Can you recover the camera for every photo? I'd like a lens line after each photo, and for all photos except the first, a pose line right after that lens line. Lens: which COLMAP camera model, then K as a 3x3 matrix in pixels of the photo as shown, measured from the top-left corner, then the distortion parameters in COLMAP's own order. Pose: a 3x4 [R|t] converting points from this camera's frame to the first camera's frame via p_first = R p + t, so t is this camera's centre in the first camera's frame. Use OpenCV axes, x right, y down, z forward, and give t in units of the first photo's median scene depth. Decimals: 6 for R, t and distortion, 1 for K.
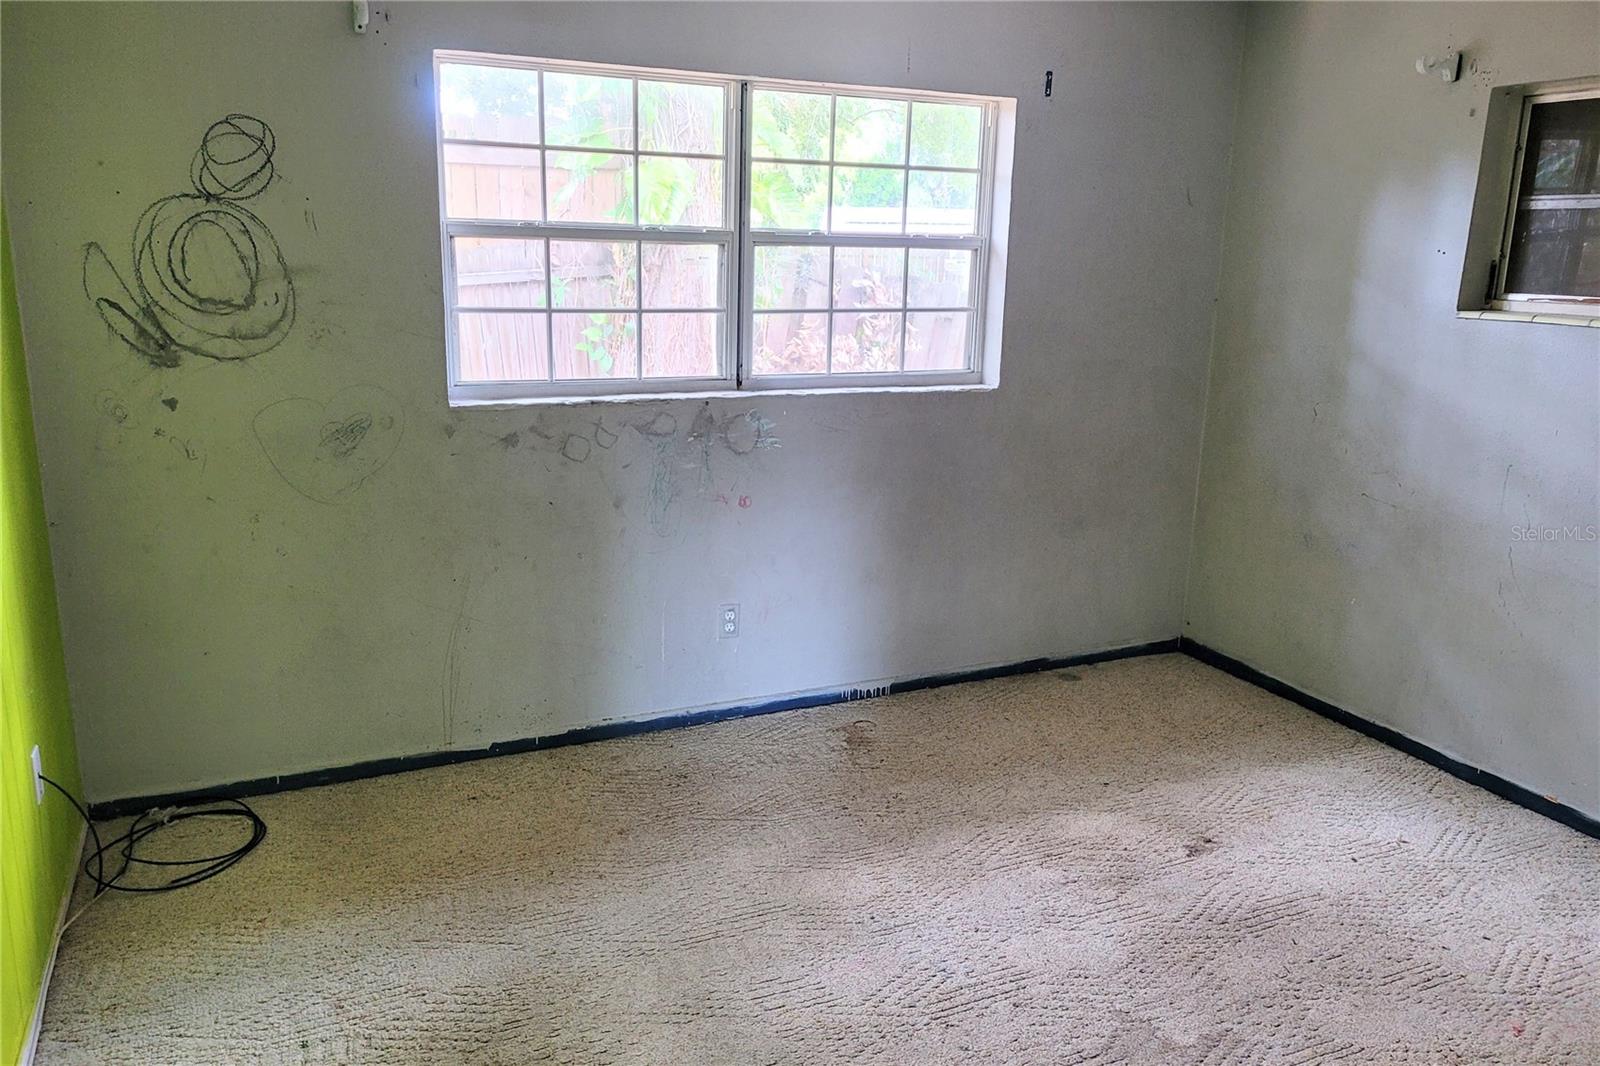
lens RADIAL K [[1211.6, 0, 794.6], [0, 1211.6, 517.7], [0, 0, 1]] dist [0.068953, -0.061318]
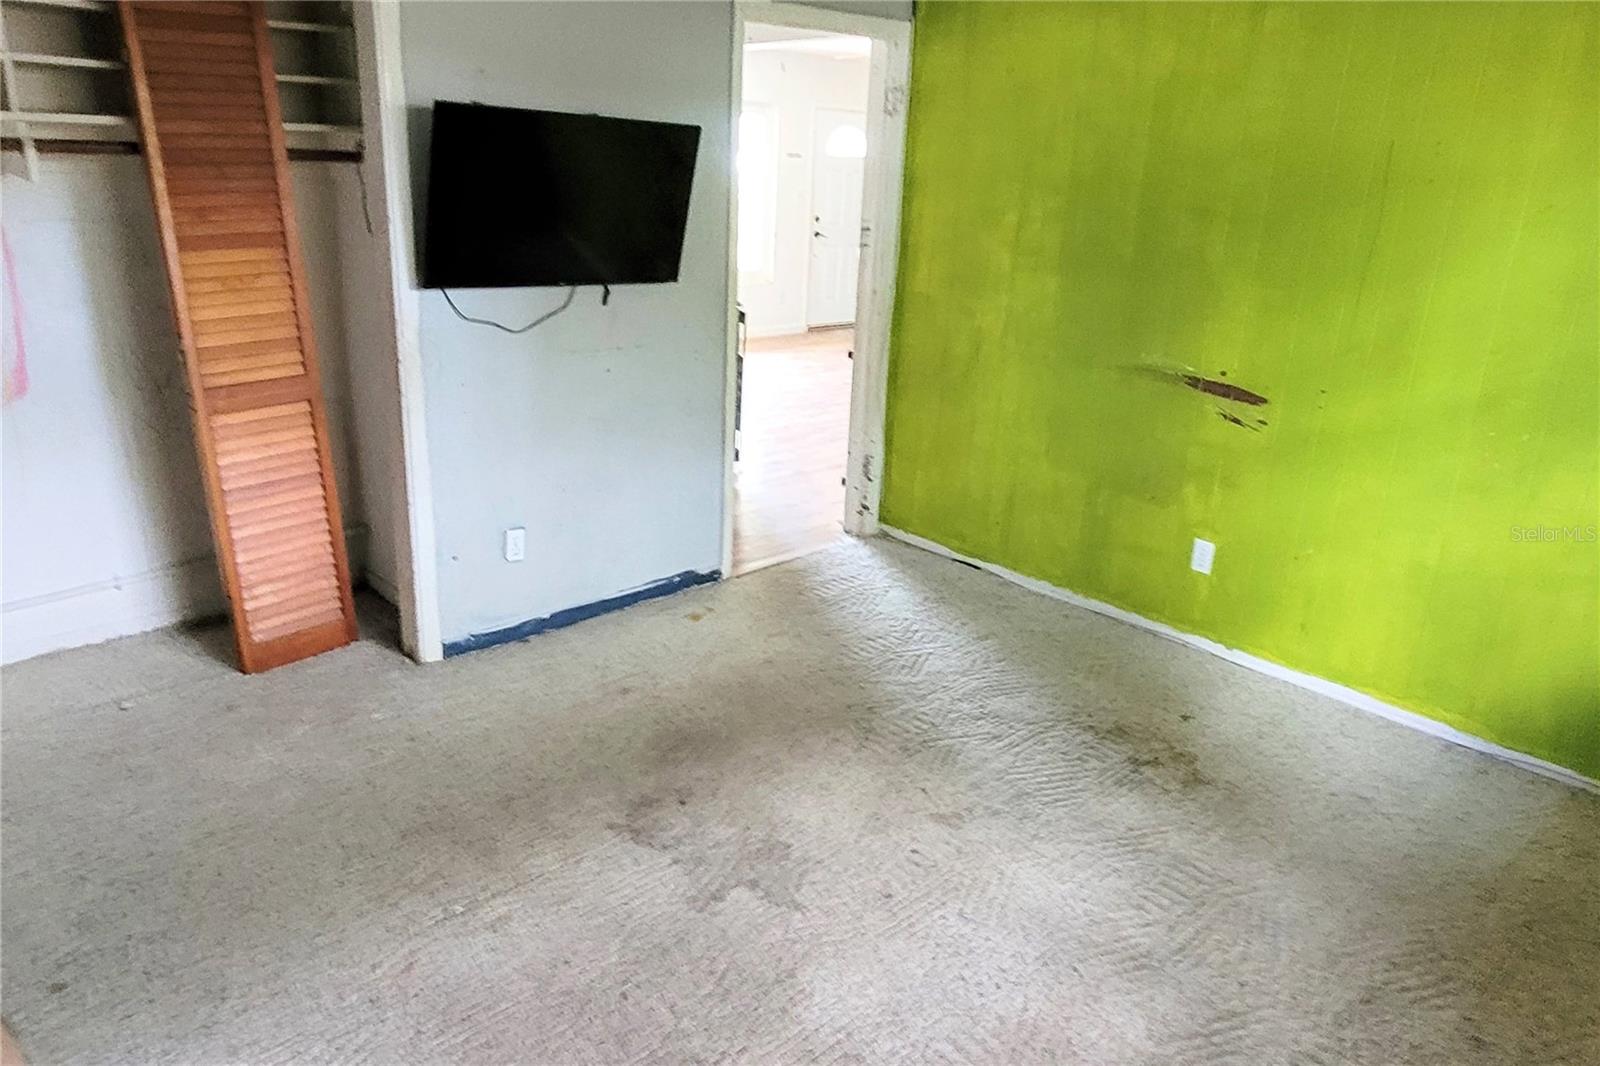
lens RADIAL K [[1098.8, 0, 802.5], [0, 1098.8, 528.7], [0, 0, 1]] dist [-0.000257, 0.005032]
pose [[-0.941911, 0.047055, -0.332550, 0.390596], [-0.136383, 0.851243, 0.506740, -0.251177], [0.306926, 0.522659, -0.795377, 1.101797]]
